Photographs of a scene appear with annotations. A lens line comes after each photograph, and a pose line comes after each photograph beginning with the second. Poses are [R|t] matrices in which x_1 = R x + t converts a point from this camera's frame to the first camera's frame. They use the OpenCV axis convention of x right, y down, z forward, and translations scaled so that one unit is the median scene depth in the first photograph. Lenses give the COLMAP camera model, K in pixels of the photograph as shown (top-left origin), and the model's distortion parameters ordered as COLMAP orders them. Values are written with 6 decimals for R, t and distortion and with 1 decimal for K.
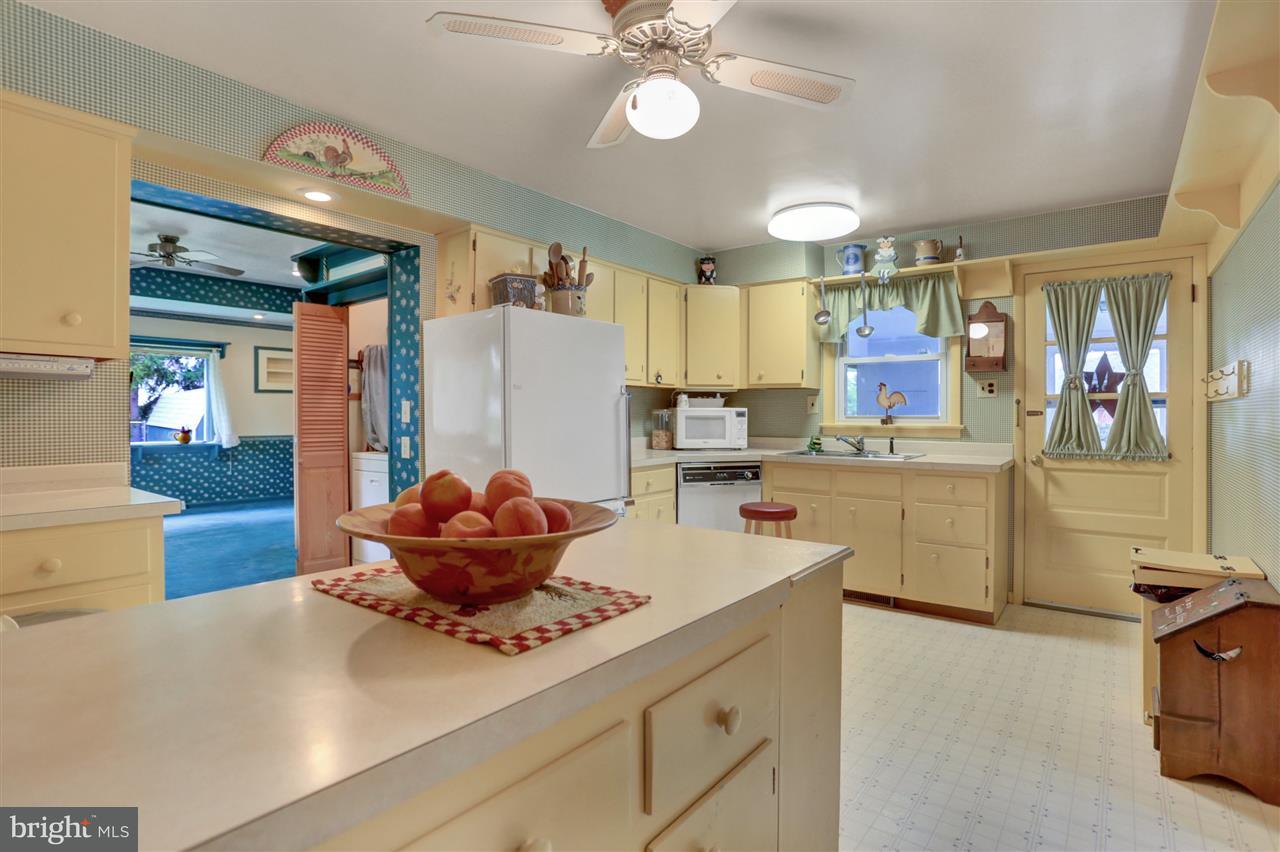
lens RADIAL K [[654.5, 0, 641.9], [0, 654.5, 407.8], [0, 0, 1]] dist [-0.052099, 0.020511]
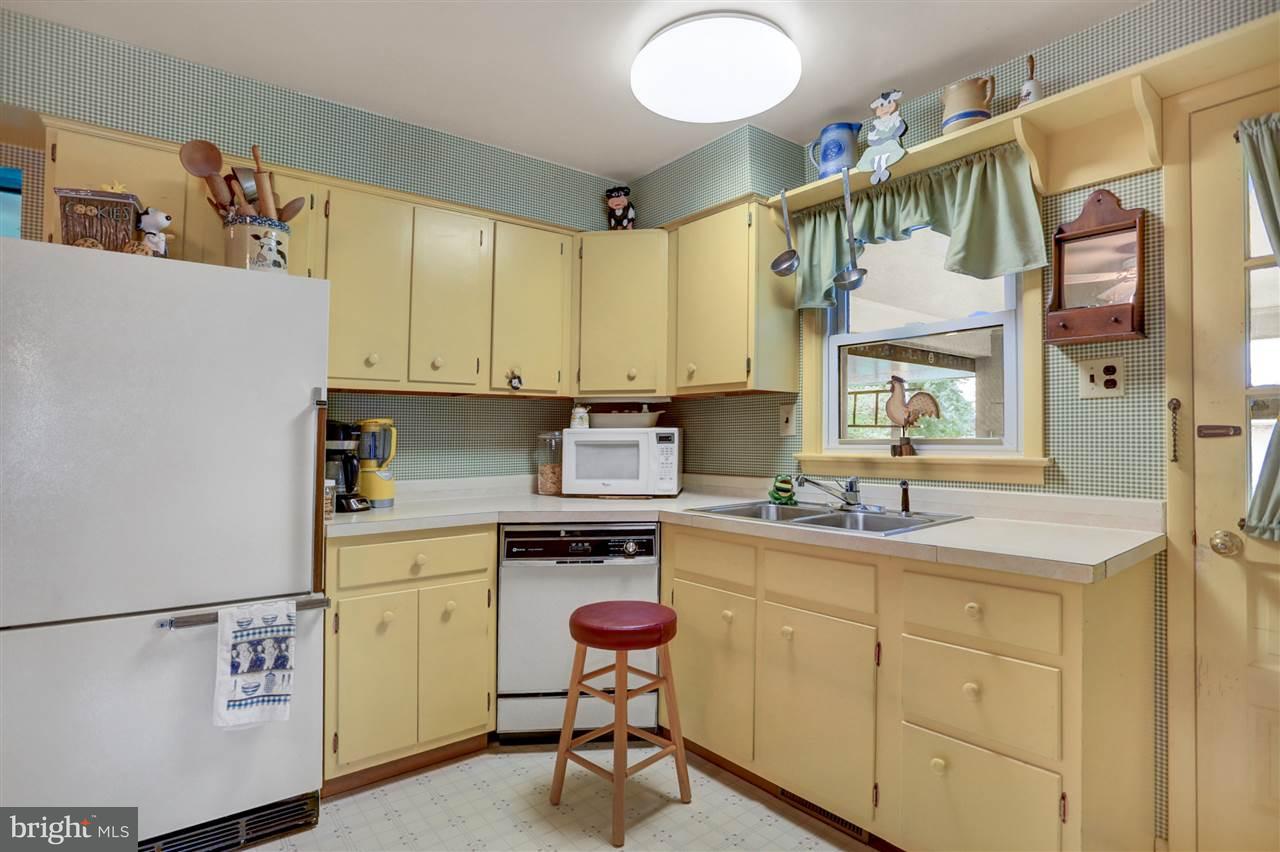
lens RADIAL K [[674.3, 0, 640.0], [0, 674.3, 426.0], [0, 0, 1]] dist [-0.053963, 0.025214]
pose [[0.969129, -0.012444, -0.246241, 0.300897], [0.010080, 0.999890, -0.010858, 0.005417], [0.246349, 0.008040, 0.969148, 0.422166]]
